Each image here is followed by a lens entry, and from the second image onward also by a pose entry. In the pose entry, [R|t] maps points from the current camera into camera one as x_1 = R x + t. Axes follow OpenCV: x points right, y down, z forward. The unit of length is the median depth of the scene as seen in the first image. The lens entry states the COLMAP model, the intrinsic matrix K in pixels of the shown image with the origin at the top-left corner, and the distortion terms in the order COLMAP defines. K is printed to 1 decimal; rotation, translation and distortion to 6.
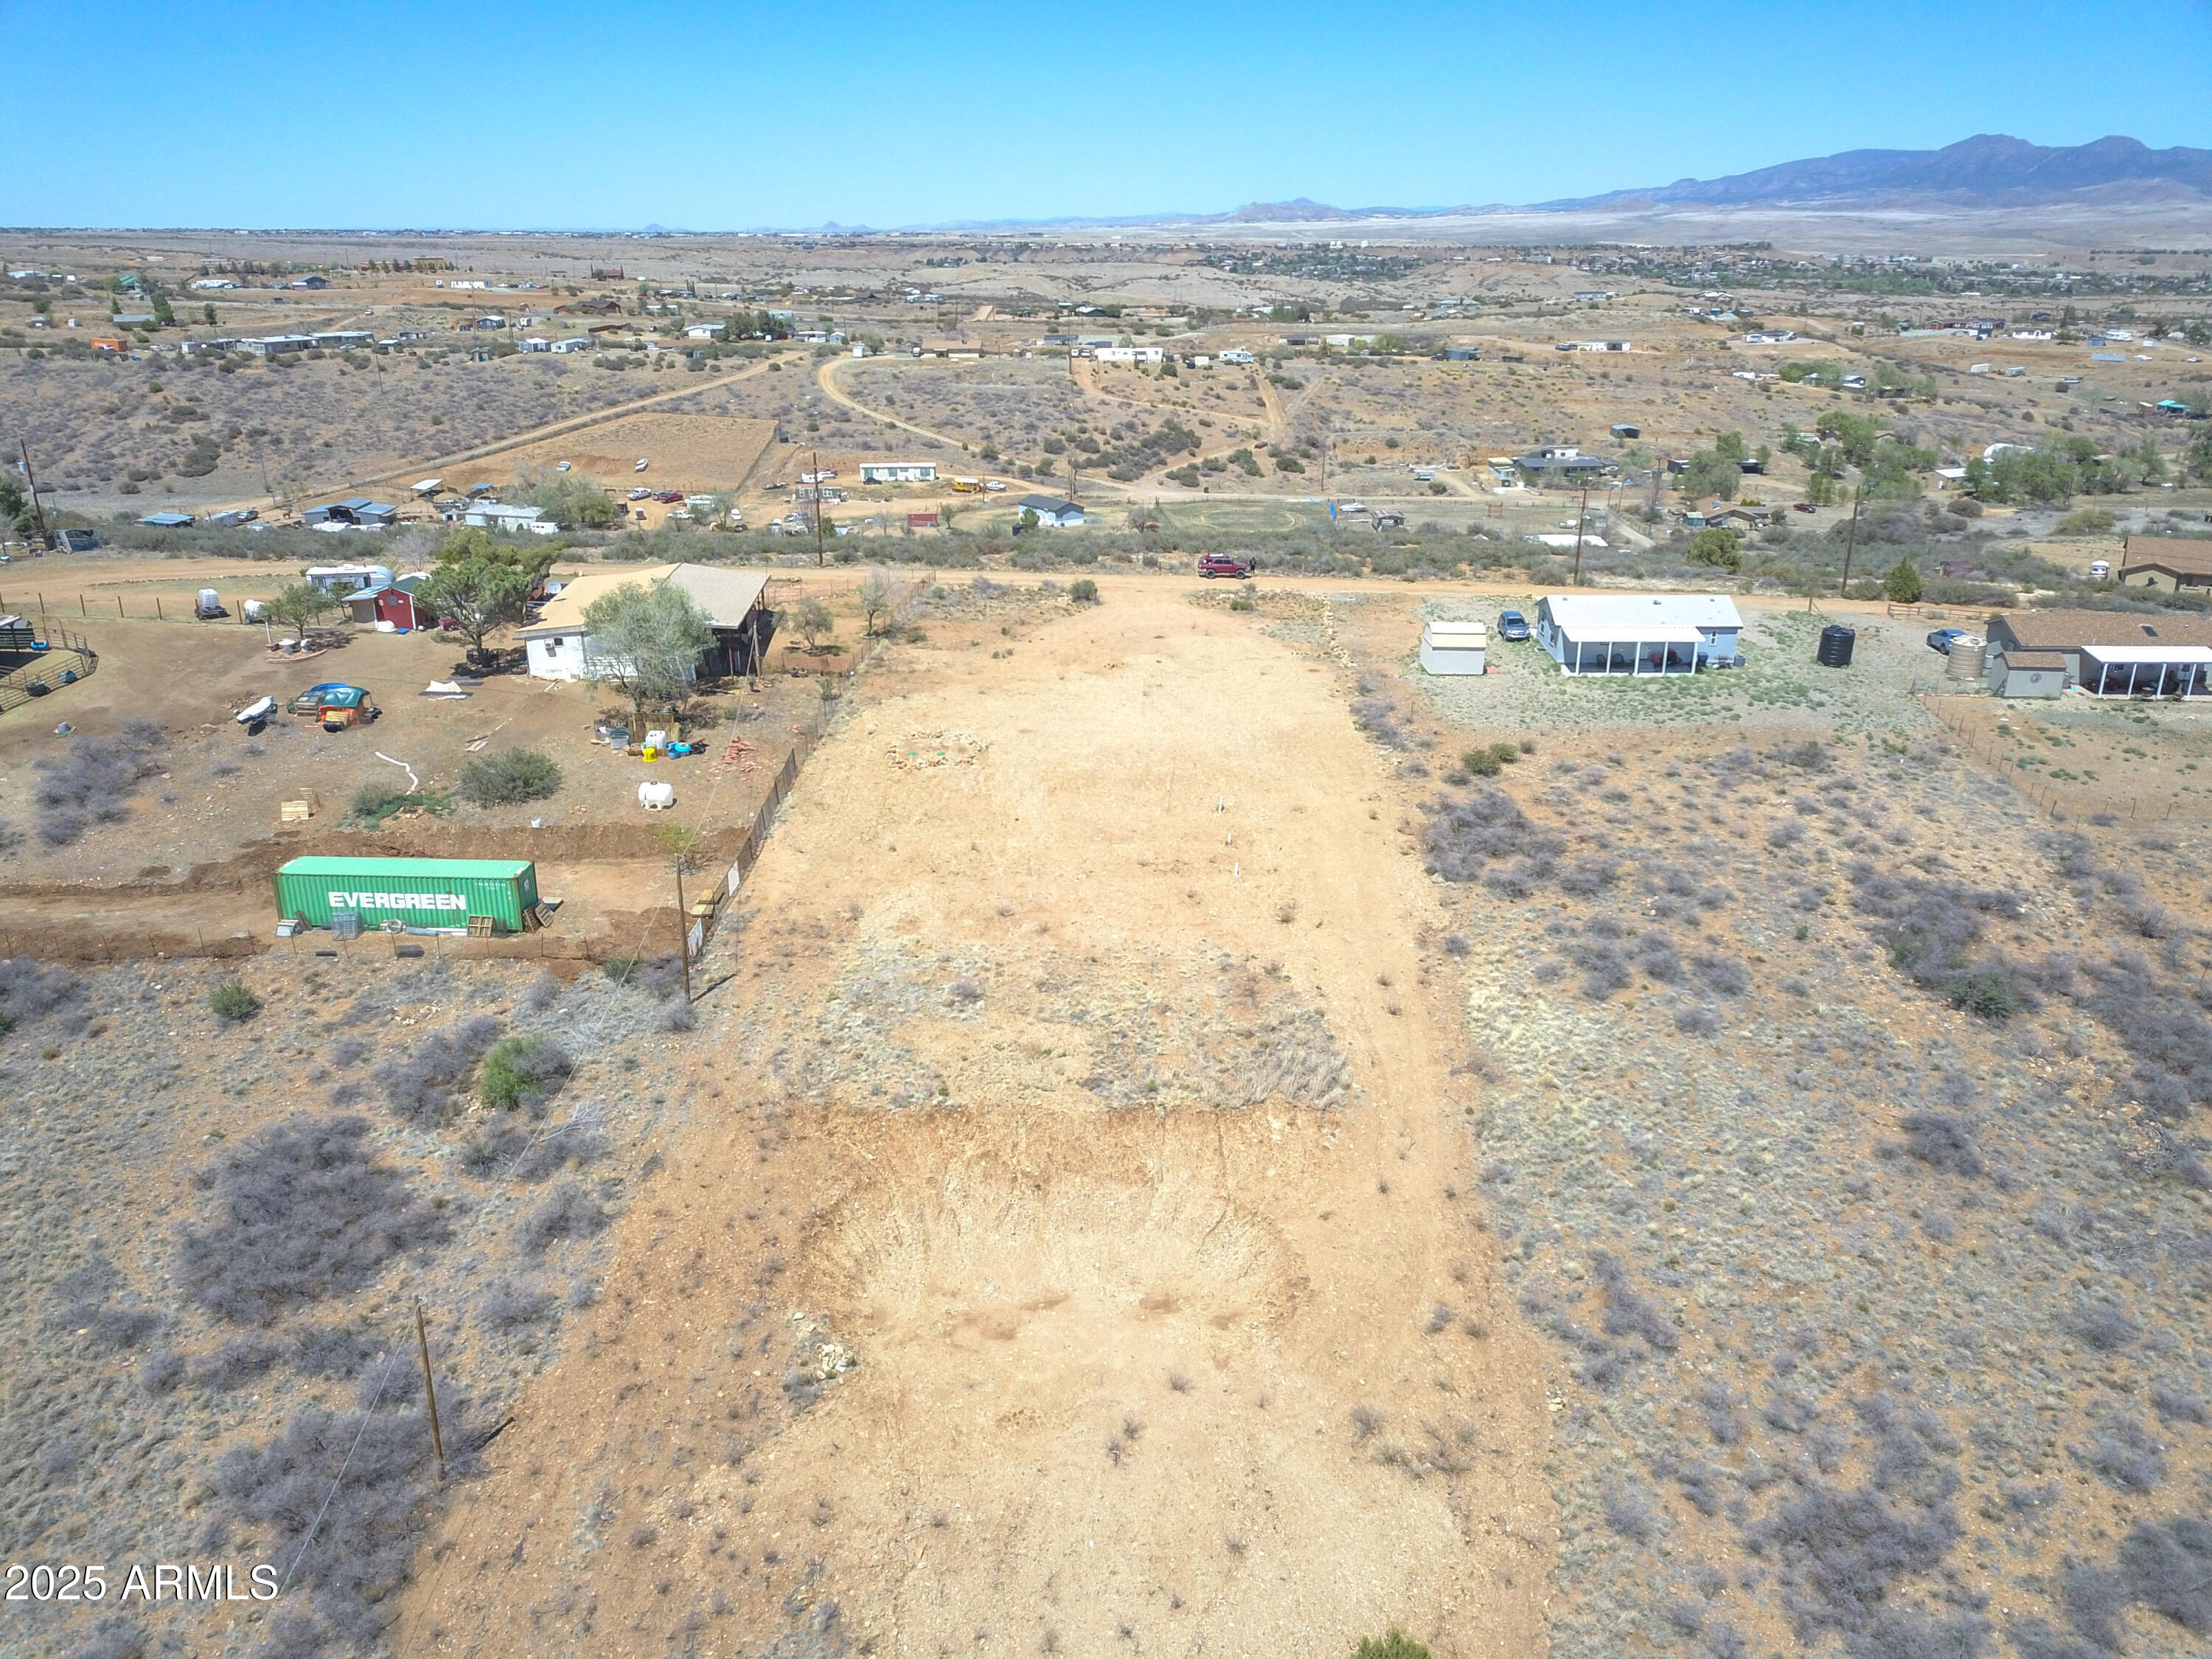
lens RADIAL K [[1676.0, 0, 1083.8], [0, 1676.0, 832.9], [0, 0, 1]] dist [0.044014, -0.056204]
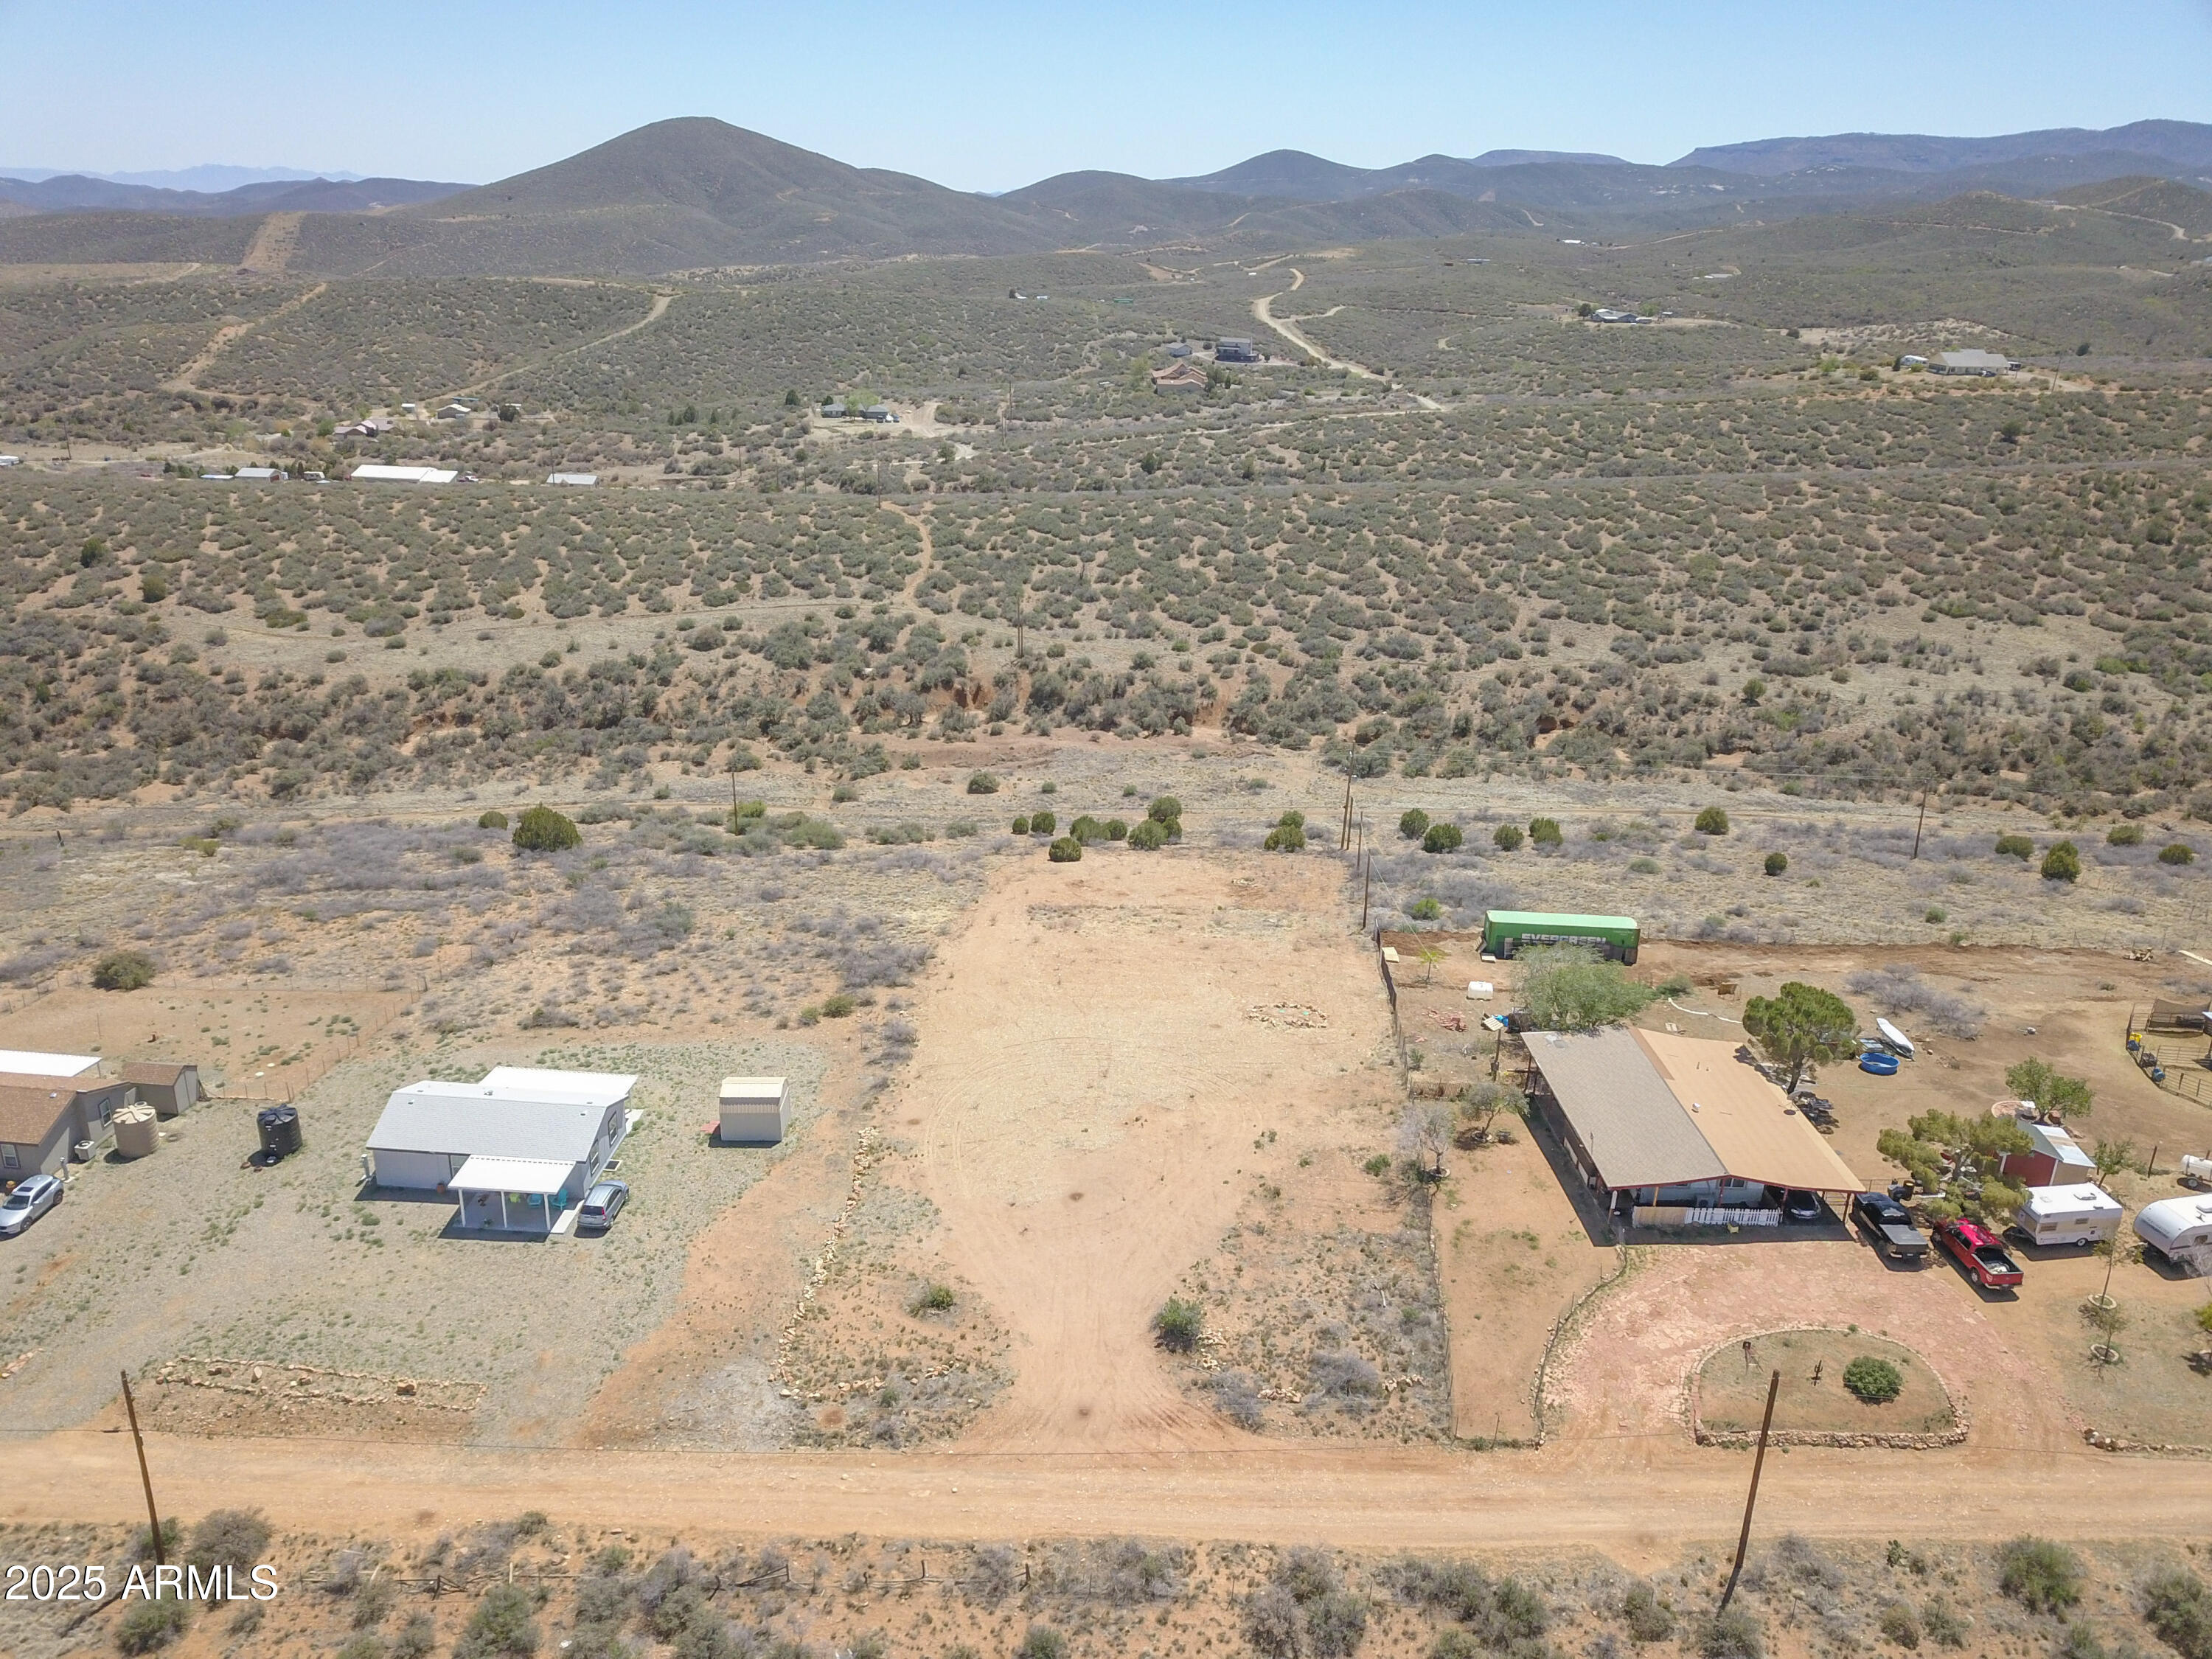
lens RADIAL K [[1676.0, 0, 1083.8], [0, 1676.0, 832.9], [0, 0, 1]] dist [0.044014, -0.056204]
pose [[-0.999474, -0.028817, 0.014881, 0.060507], [-0.012263, 0.760552, 0.649161, -1.290920], [-0.030025, 0.648637, -0.760506, 2.548041]]
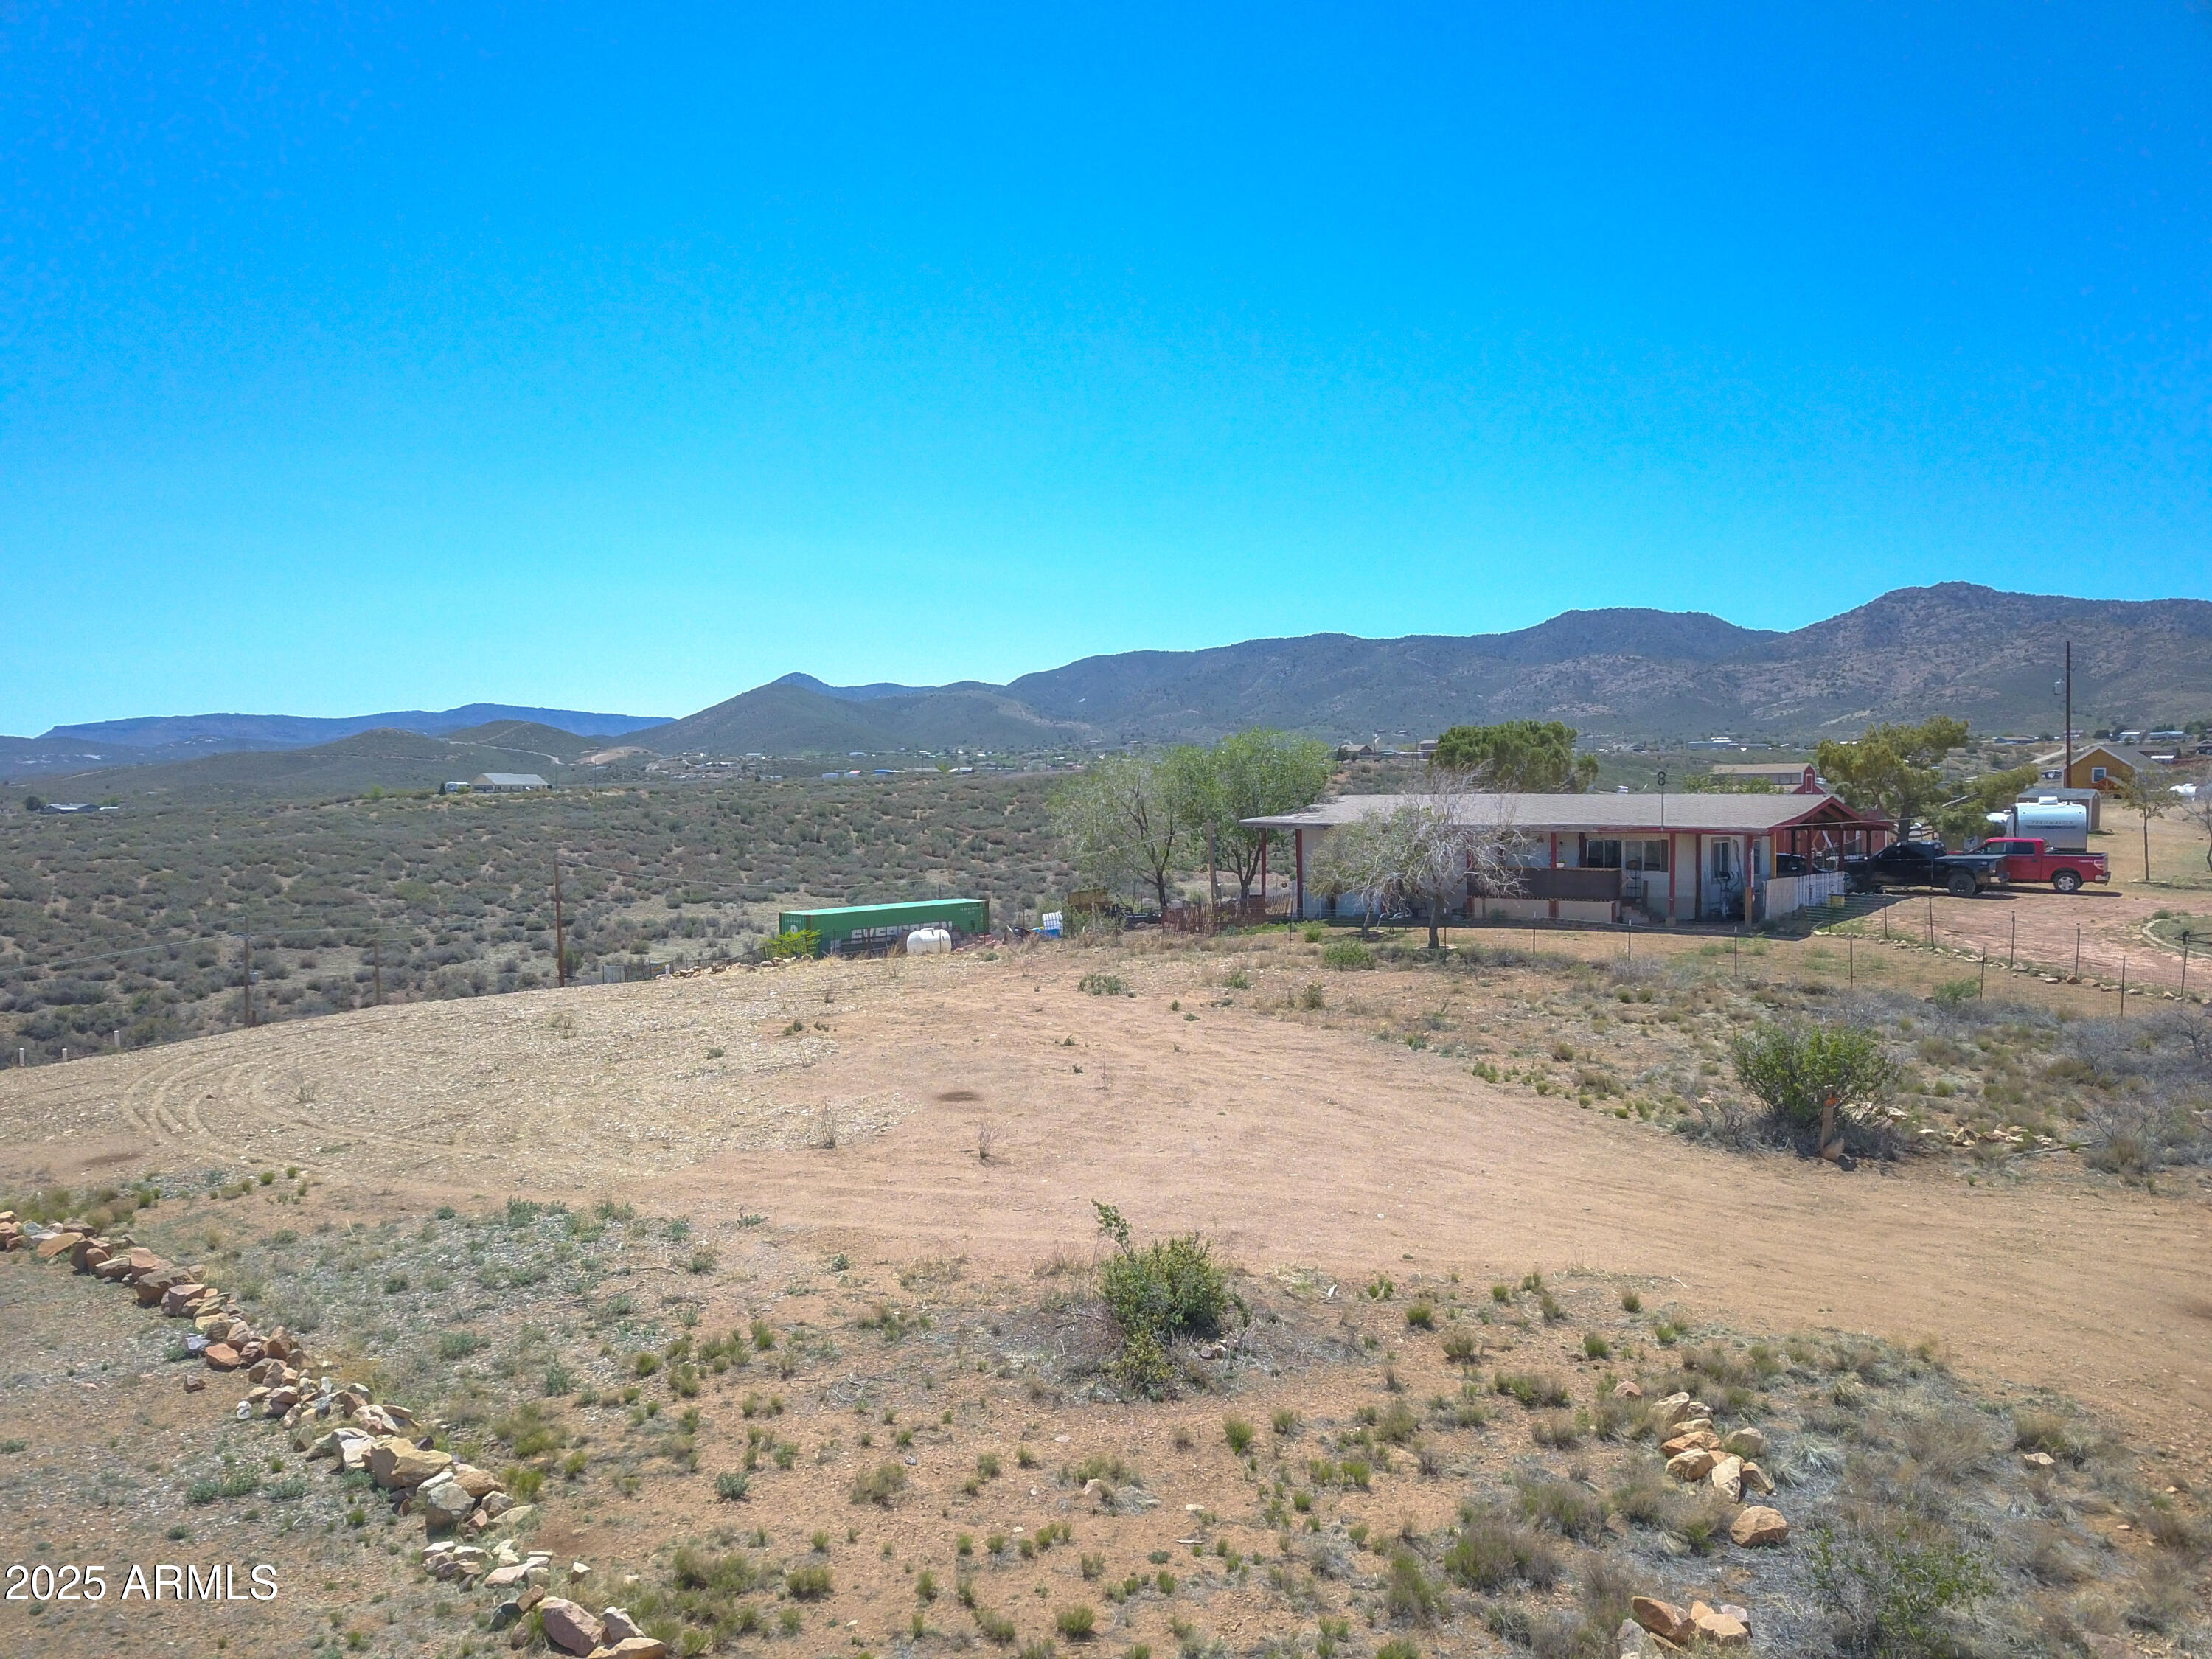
lens RADIAL K [[1676.0, 0, 1083.8], [0, 1676.0, 832.9], [0, 0, 1]] dist [0.044014, -0.056204]
pose [[-0.660305, 0.029400, -0.750422, 0.360101], [-0.244361, 0.936447, 0.251704, -0.363377], [0.710130, 0.349576, -0.611157, 1.961514]]
